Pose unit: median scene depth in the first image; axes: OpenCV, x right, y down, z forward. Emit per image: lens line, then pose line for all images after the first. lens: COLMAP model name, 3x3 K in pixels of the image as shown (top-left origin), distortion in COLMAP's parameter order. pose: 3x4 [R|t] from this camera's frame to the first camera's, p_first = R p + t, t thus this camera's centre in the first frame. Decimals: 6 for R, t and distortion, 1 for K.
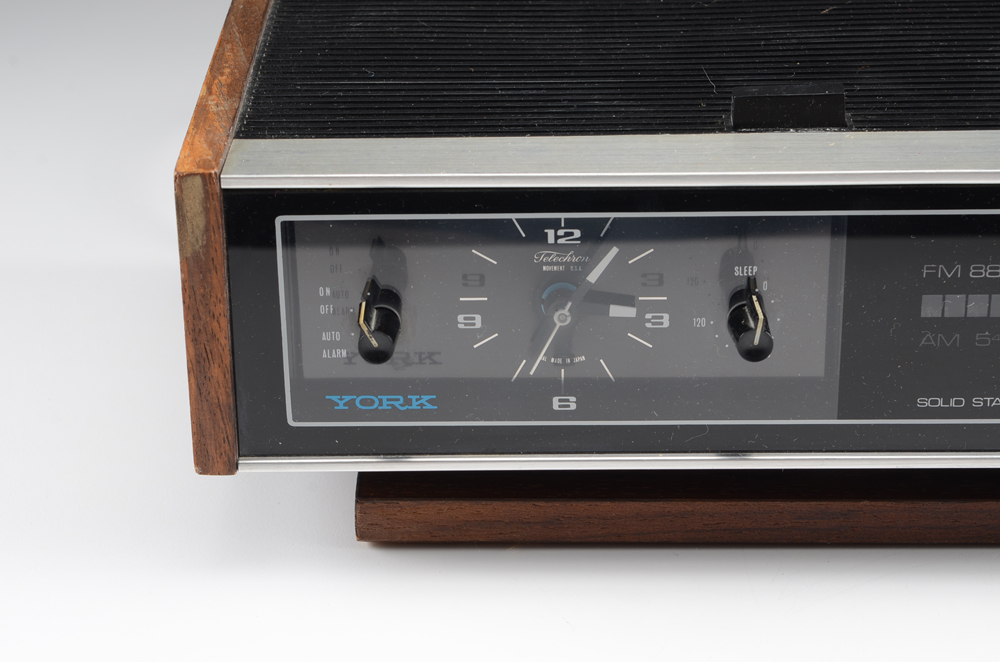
lens RADIAL K [[2293.3, 0, 497.4], [0, 2293.3, 324.4], [0, 0, 1]] dist [0.088081, 0.000000]
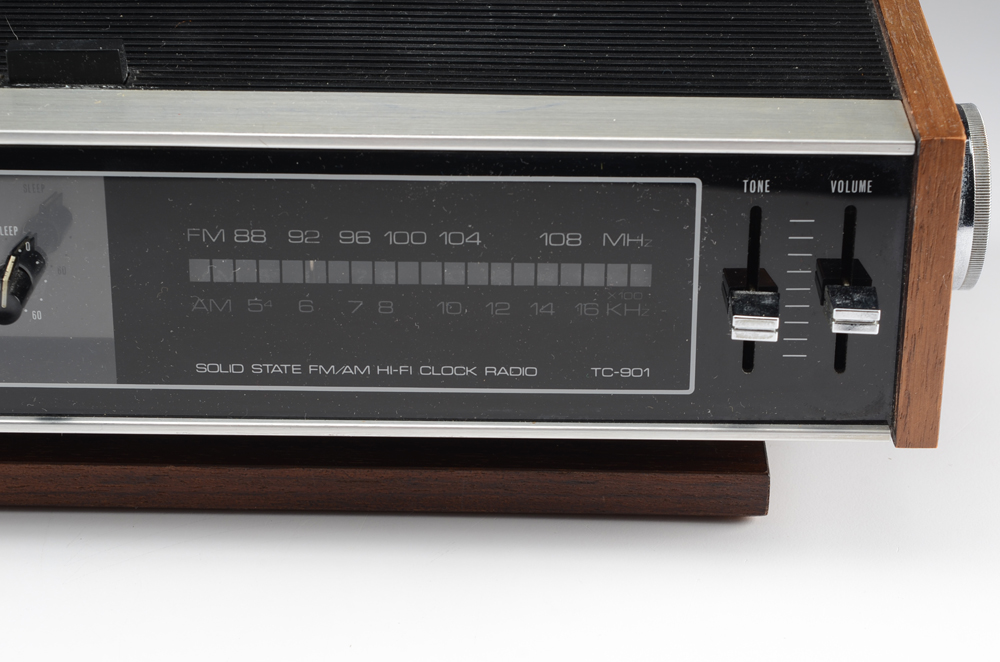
lens RADIAL K [[2293.3, 0, 503.8], [0, 2293.3, 337.1], [0, 0, 1]] dist [0.088081, 0.000000]
pose [[0.999810, 0.017745, 0.008123, 0.304094], [-0.018042, 0.999112, 0.038062, -0.018782], [-0.007440, -0.038202, 0.999242, 0.020329]]
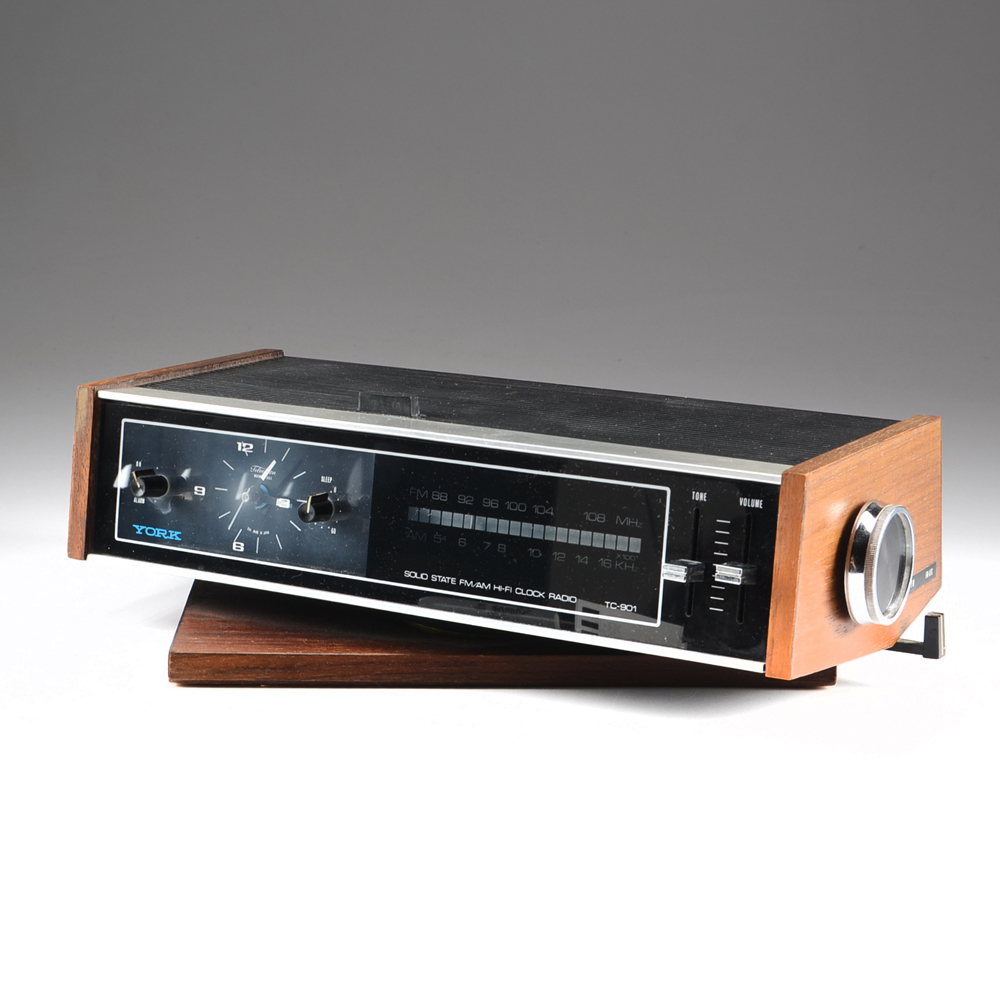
lens RADIAL K [[2404.2, 0, 500.0], [0, 2404.2, 498.0], [0, 0, 1]] dist [-0.053582, 0.000000]
pose [[0.868105, 0.130497, -0.478920, 1.084437], [-0.263544, 0.938777, -0.221908, 0.356388], [0.420640, 0.318855, 0.849349, -0.498705]]
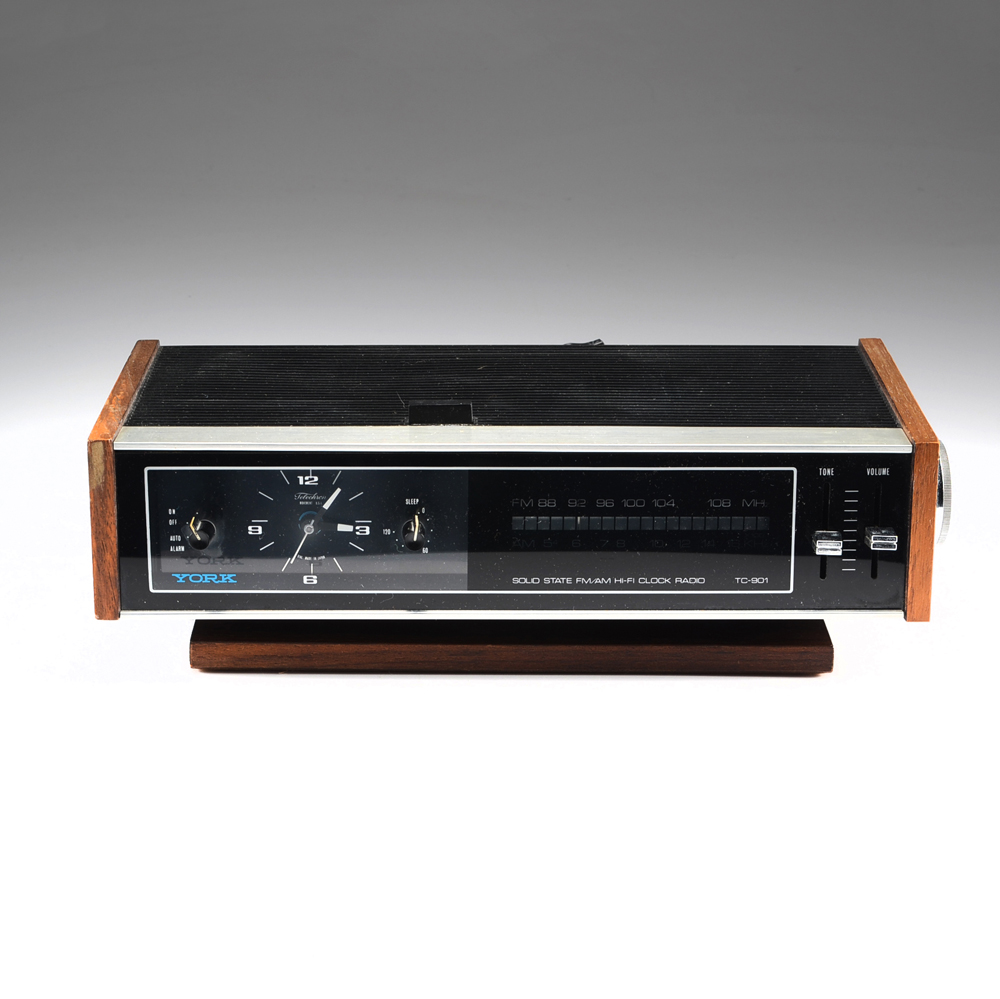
lens RADIAL K [[2236.4, 0, 491.5], [0, 2236.4, 506.3], [0, 0, 1]] dist [-0.010469, 0.000000]
pose [[0.999581, 0.011258, 0.026673, 0.120134], [-0.007715, 0.991563, -0.129396, 0.196345], [-0.027905, 0.129136, 0.991234, -0.681814]]
